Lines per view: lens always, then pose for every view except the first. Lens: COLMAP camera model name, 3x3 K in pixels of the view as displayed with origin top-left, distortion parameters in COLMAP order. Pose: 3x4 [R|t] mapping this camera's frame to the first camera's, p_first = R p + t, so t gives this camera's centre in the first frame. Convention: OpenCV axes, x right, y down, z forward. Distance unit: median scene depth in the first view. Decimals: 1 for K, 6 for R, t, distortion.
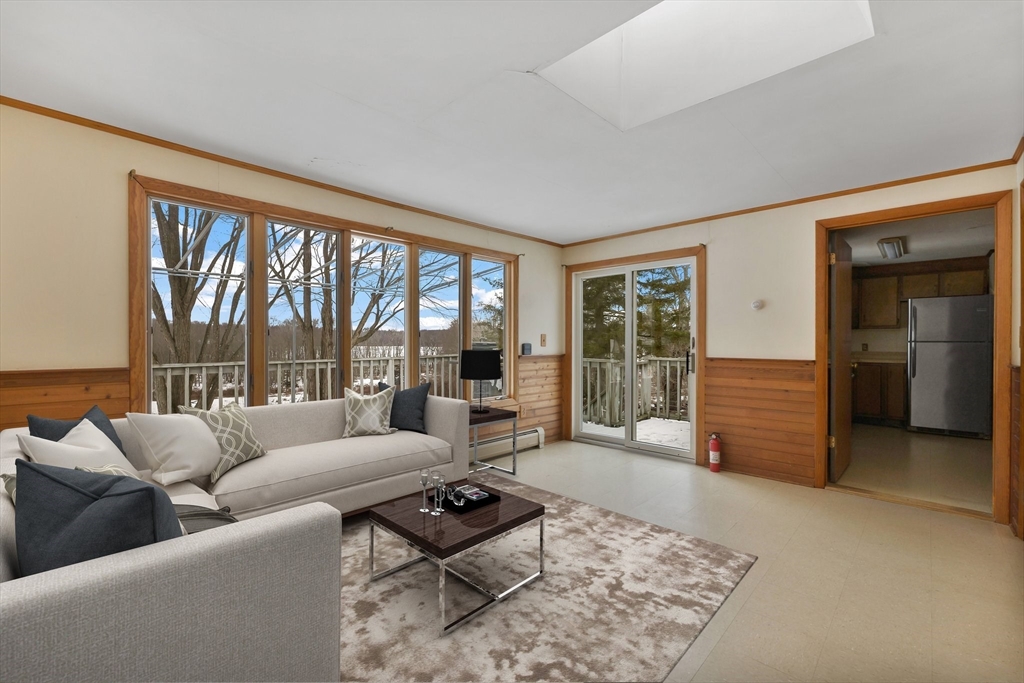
lens RADIAL K [[443.2, 0, 506.1], [0, 443.2, 342.2], [0, 0, 1]] dist [-0.000063, 0.000068]
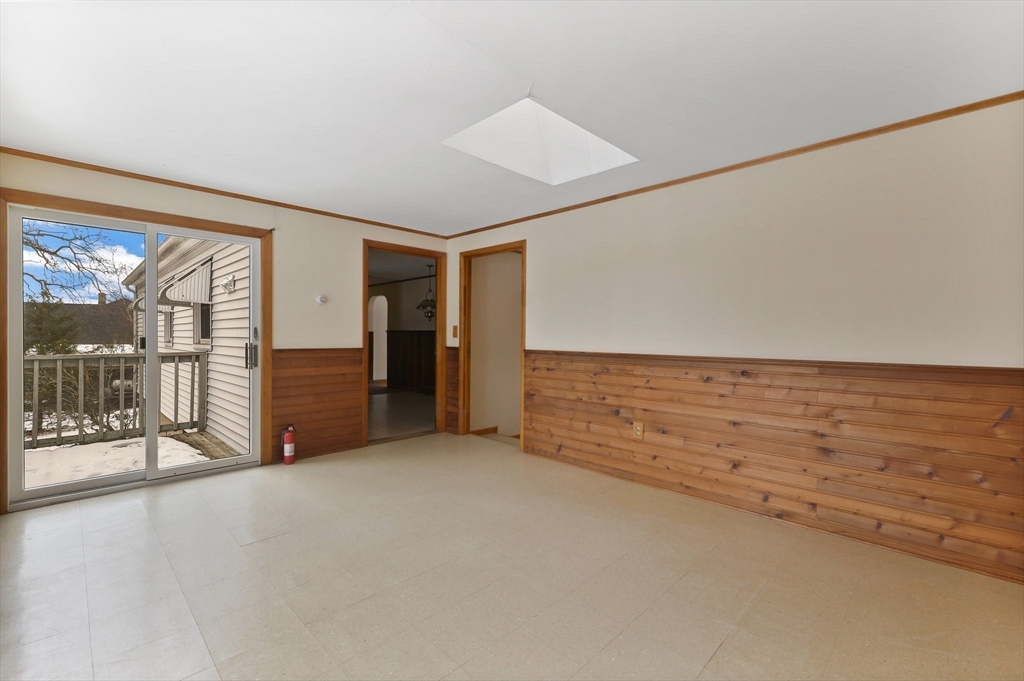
lens RADIAL K [[443.2, 0, 506.1], [0, 443.2, 341.2], [0, 0, 1]] dist [-0.000063, 0.000068]
pose [[0.012960, -0.016604, 0.999778, -0.513023], [-0.005609, 0.999845, 0.016677, -0.001432], [-0.999900, -0.005824, 0.012865, 0.508338]]
